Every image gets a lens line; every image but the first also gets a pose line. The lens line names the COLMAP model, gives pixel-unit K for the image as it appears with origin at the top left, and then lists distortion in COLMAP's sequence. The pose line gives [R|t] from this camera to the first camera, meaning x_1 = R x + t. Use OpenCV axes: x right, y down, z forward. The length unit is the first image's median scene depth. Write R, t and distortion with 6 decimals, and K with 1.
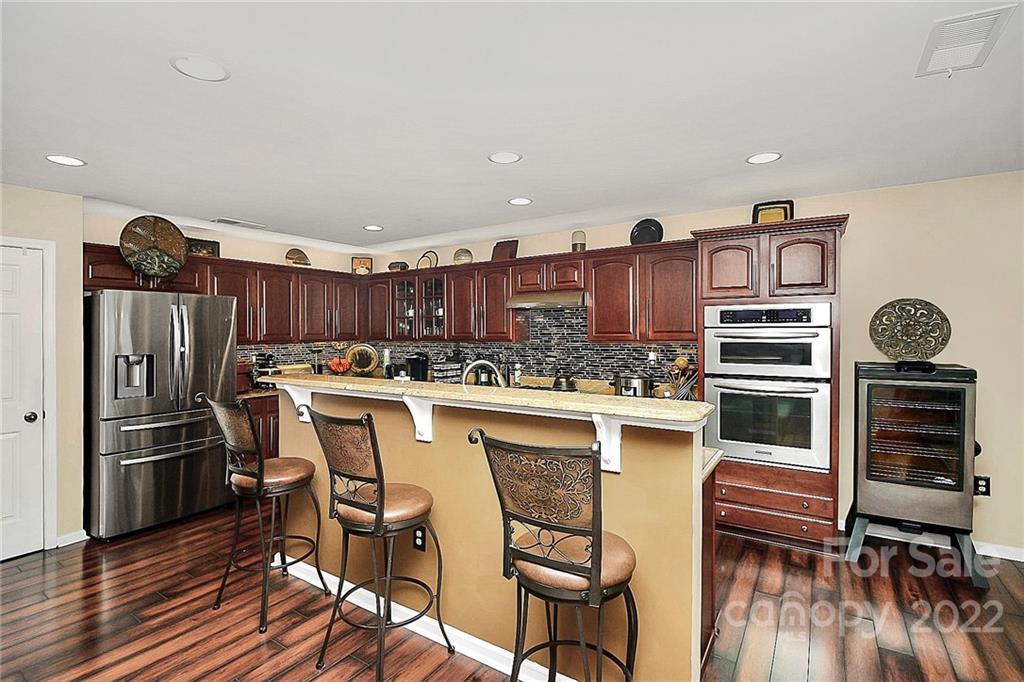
lens RADIAL K [[480.1, 0, 510.8], [0, 480.1, 337.4], [0, 0, 1]] dist [-0.021802, -0.000805]
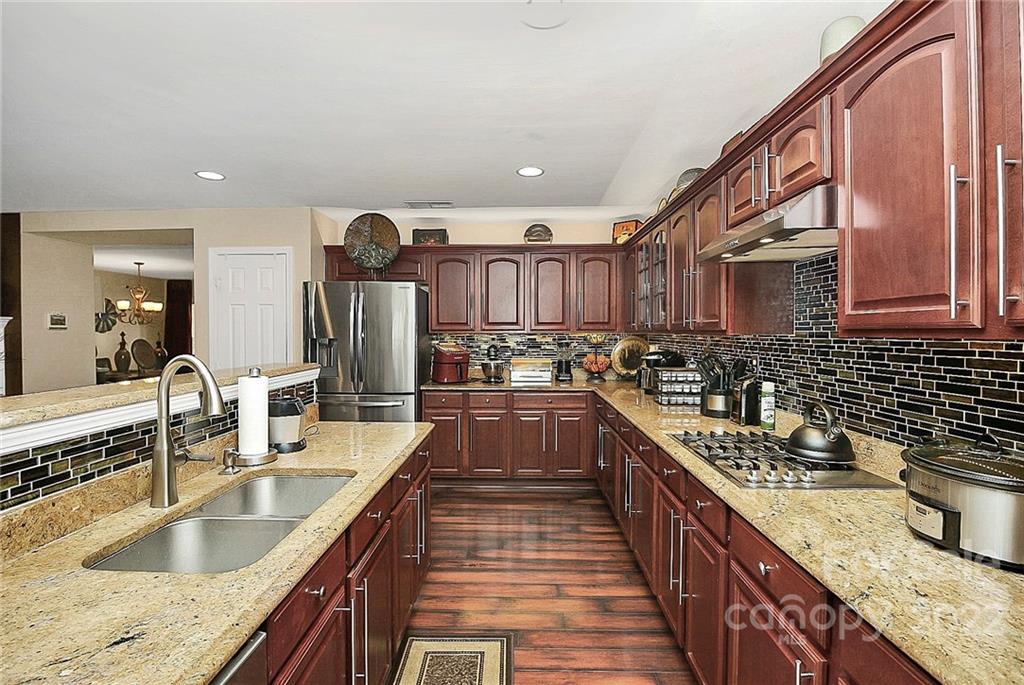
lens RADIAL K [[480.1, 0, 510.8], [0, 480.1, 338.9], [0, 0, 1]] dist [-0.021802, -0.000805]
pose [[0.527173, 0.020036, -0.849522, 0.292815], [-0.013876, 0.999792, 0.014970, 0.010118], [0.849645, 0.003896, 0.527341, 0.564898]]
